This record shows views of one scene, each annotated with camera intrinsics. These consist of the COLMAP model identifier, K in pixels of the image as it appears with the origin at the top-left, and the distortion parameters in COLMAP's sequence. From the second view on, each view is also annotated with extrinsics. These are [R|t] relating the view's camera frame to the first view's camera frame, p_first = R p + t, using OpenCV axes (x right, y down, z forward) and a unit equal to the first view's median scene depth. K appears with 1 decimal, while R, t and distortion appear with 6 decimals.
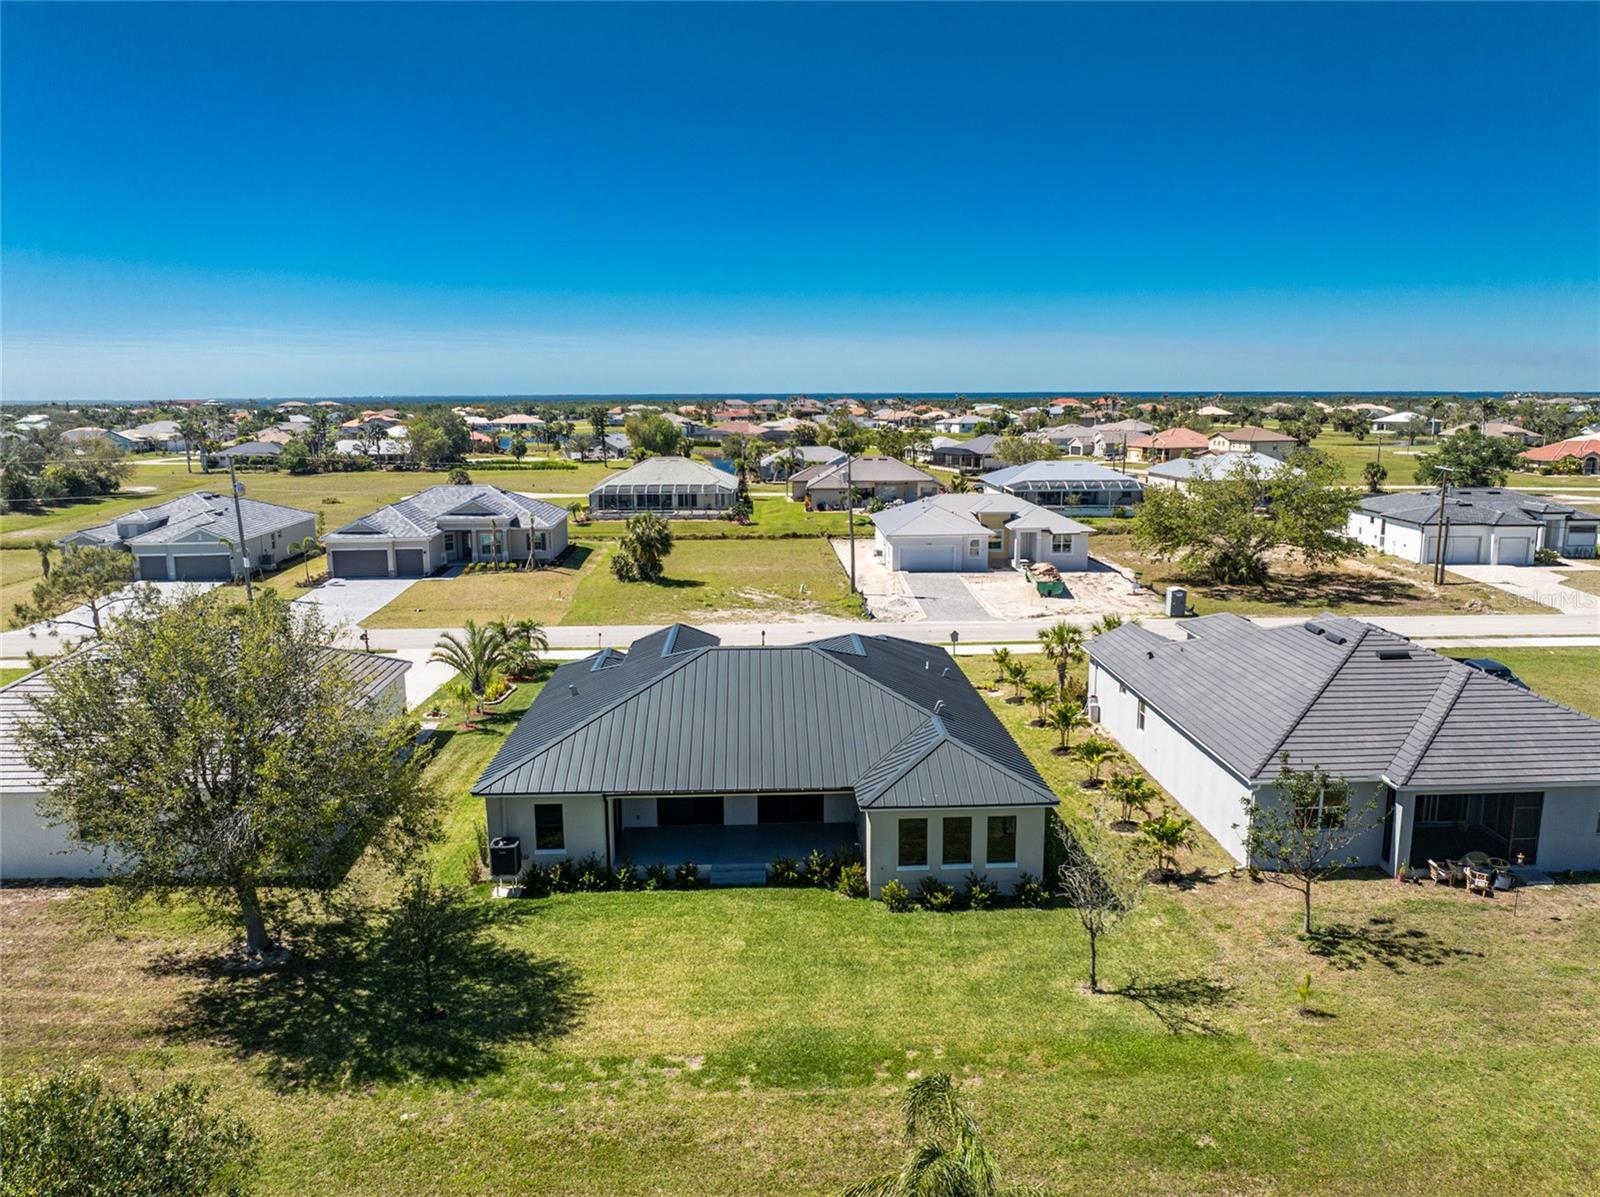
lens RADIAL K [[1137.2, 0, 800.0], [0, 1137.2, 598.5], [0, 0, 1]] dist [-0.042242, 0.010231]
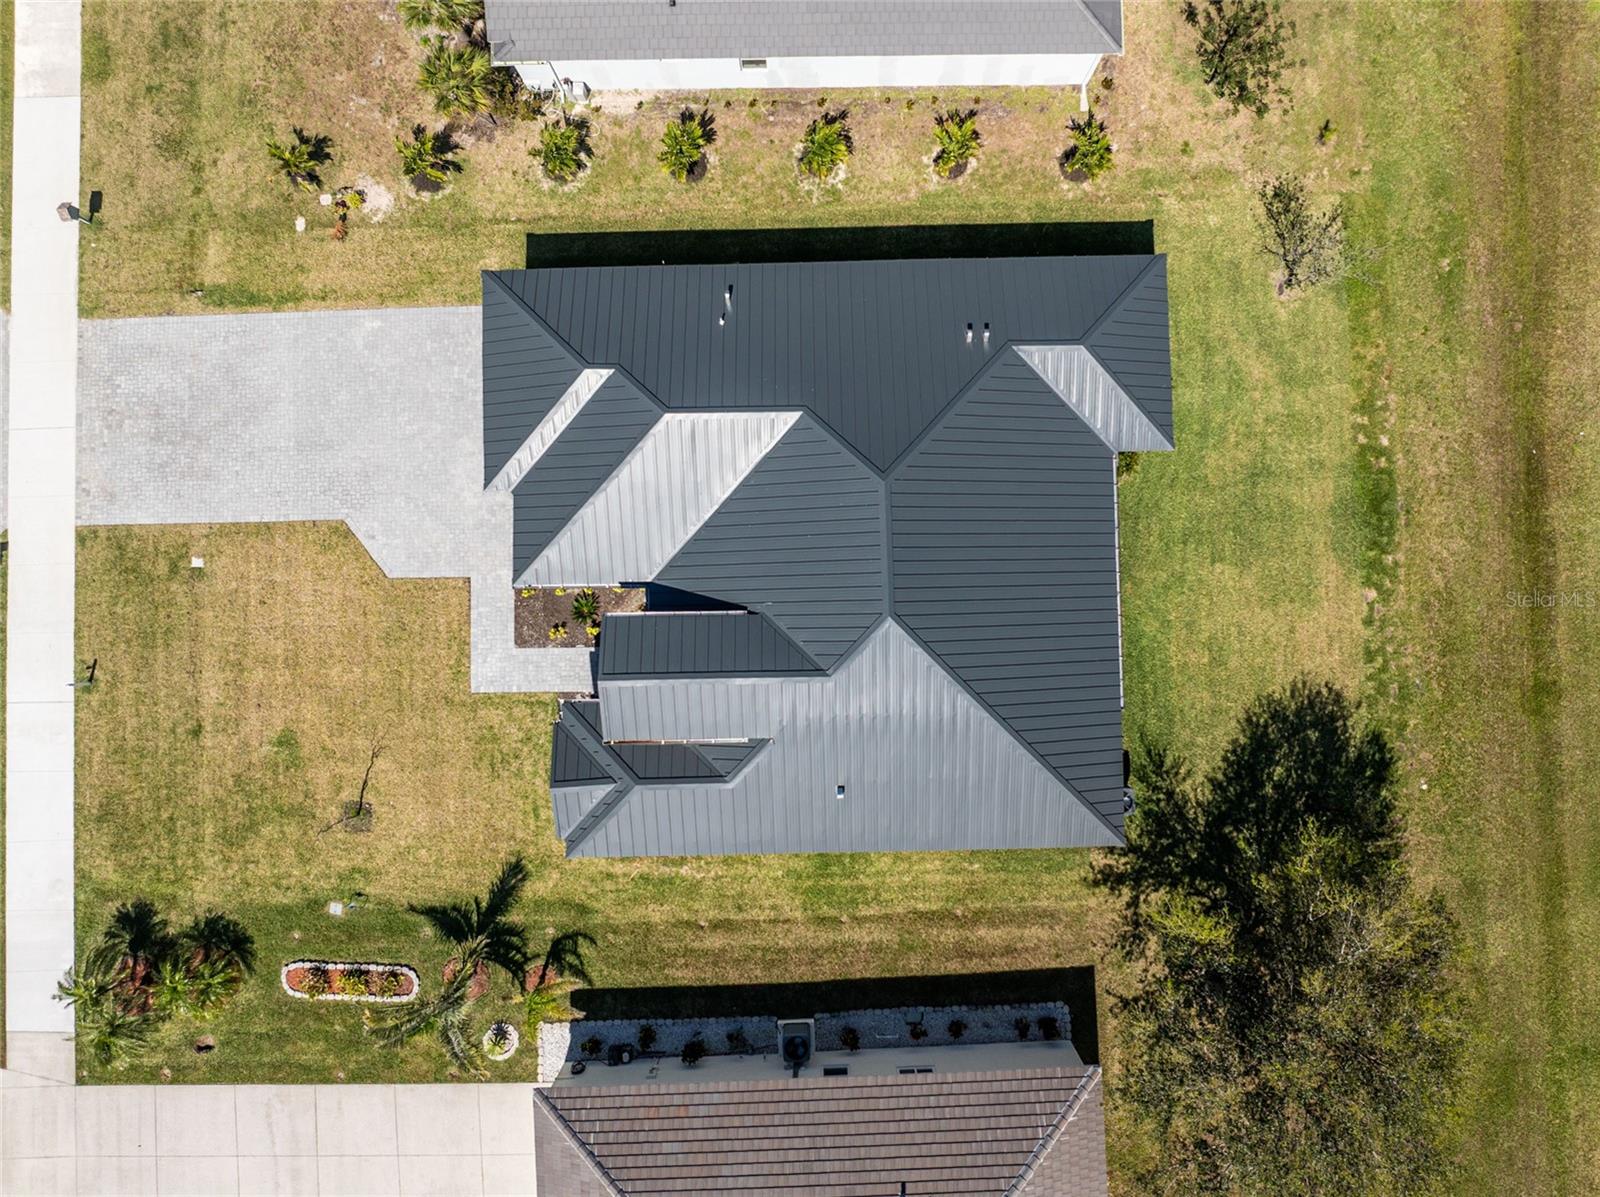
lens RADIAL K [[1137.2, 0, 800.0], [0, 1137.2, 598.5], [0, 0, 1]] dist [-0.042242, 0.010231]
pose [[0.021026, -0.998658, 0.047335, -0.134443], [0.187009, 0.050438, 0.981062, -0.816290], [-0.982133, -0.011776, 0.187819, 1.079903]]
